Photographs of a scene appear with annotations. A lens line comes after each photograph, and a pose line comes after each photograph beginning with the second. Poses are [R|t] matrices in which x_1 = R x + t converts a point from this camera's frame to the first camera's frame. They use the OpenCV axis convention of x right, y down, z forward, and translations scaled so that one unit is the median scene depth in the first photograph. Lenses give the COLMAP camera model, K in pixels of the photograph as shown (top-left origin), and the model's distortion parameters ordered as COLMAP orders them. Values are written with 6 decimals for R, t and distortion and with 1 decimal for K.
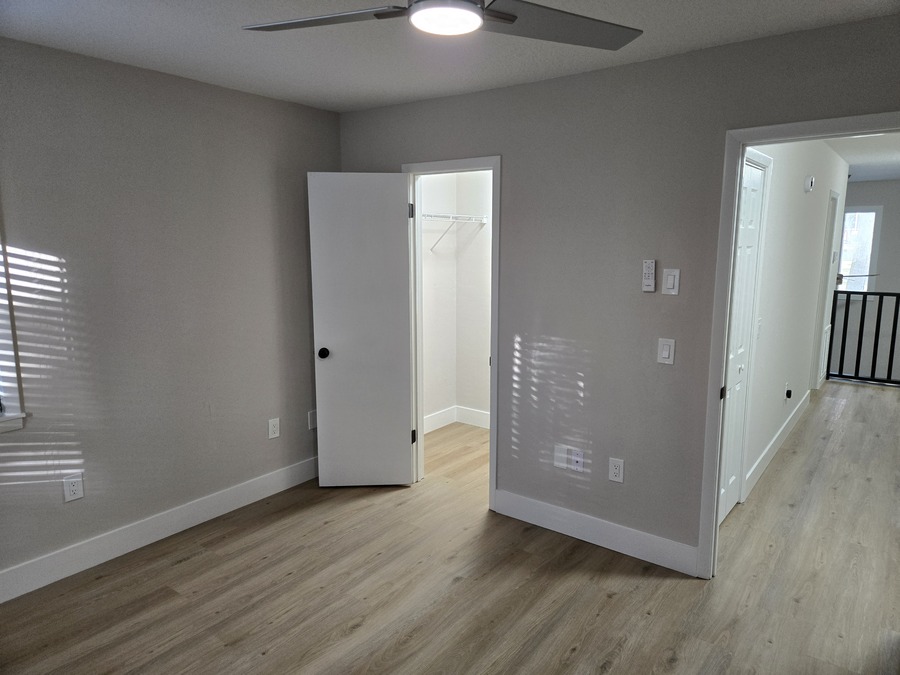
lens RADIAL K [[598.6, 0, 448.1], [0, 598.6, 328.4], [0, 0, 1]] dist [0.028813, -0.002708]
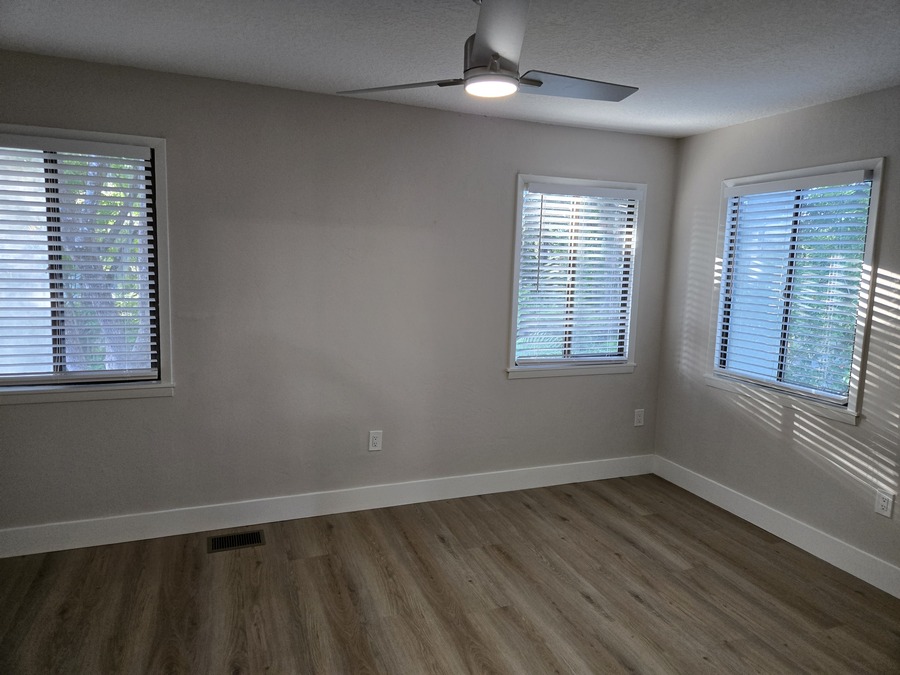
lens RADIAL K [[598.6, 0, 448.1], [0, 598.6, 328.4], [0, 0, 1]] dist [0.028813, -0.002708]
pose [[-0.505218, 0.109294, -0.856043, 0.658834], [-0.144093, 0.967340, 0.208544, -0.144596], [0.850877, 0.228710, -0.472969, 0.865302]]
